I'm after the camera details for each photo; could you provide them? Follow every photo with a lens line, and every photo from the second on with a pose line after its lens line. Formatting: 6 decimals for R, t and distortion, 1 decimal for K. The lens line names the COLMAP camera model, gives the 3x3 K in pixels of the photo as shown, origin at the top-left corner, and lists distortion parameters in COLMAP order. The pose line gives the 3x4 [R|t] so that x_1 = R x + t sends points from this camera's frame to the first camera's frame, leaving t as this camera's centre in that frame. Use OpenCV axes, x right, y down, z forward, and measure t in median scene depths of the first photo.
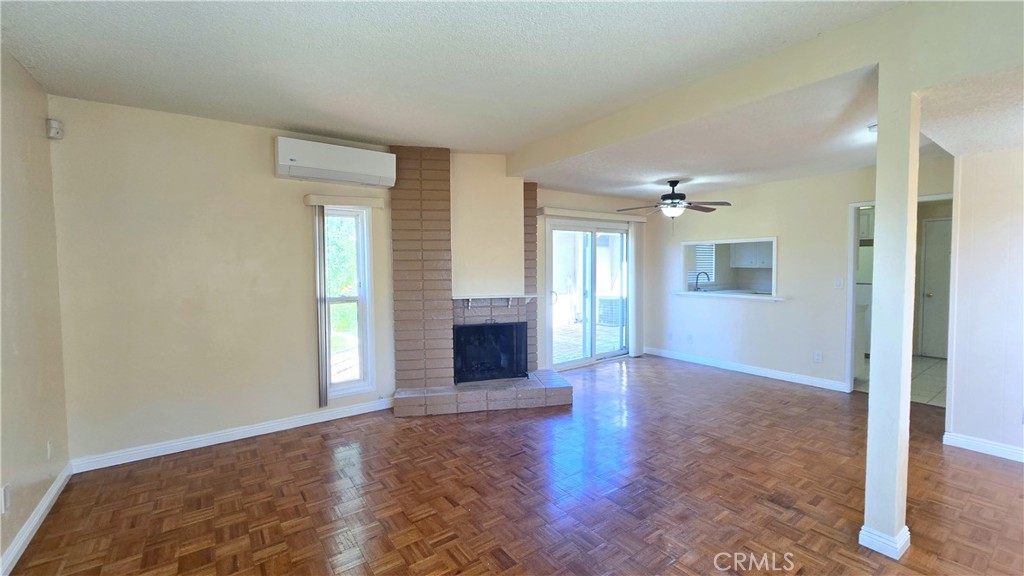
lens RADIAL K [[426.0, 0, 519.8], [0, 426.0, 284.0], [0, 0, 1]] dist [0.002657, 0.001069]
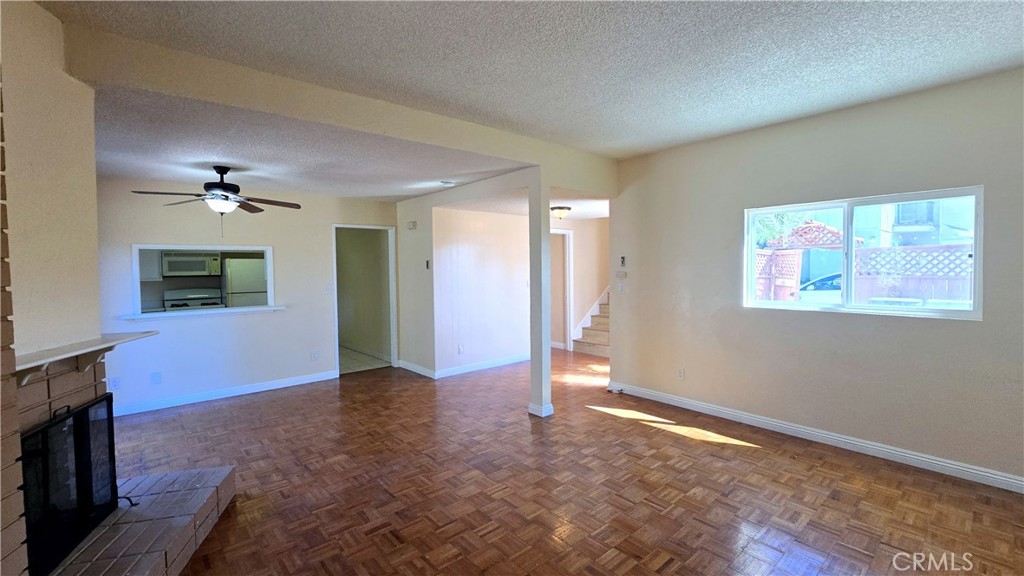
lens RADIAL K [[426.0, 0, 519.8], [0, 426.0, 284.0], [0, 0, 1]] dist [0.002657, 0.001069]
pose [[-0.079992, -0.028747, 0.996381, -0.468221], [0.064394, 0.997347, 0.033945, -0.020088], [-0.994713, 0.066877, -0.077929, 0.540023]]
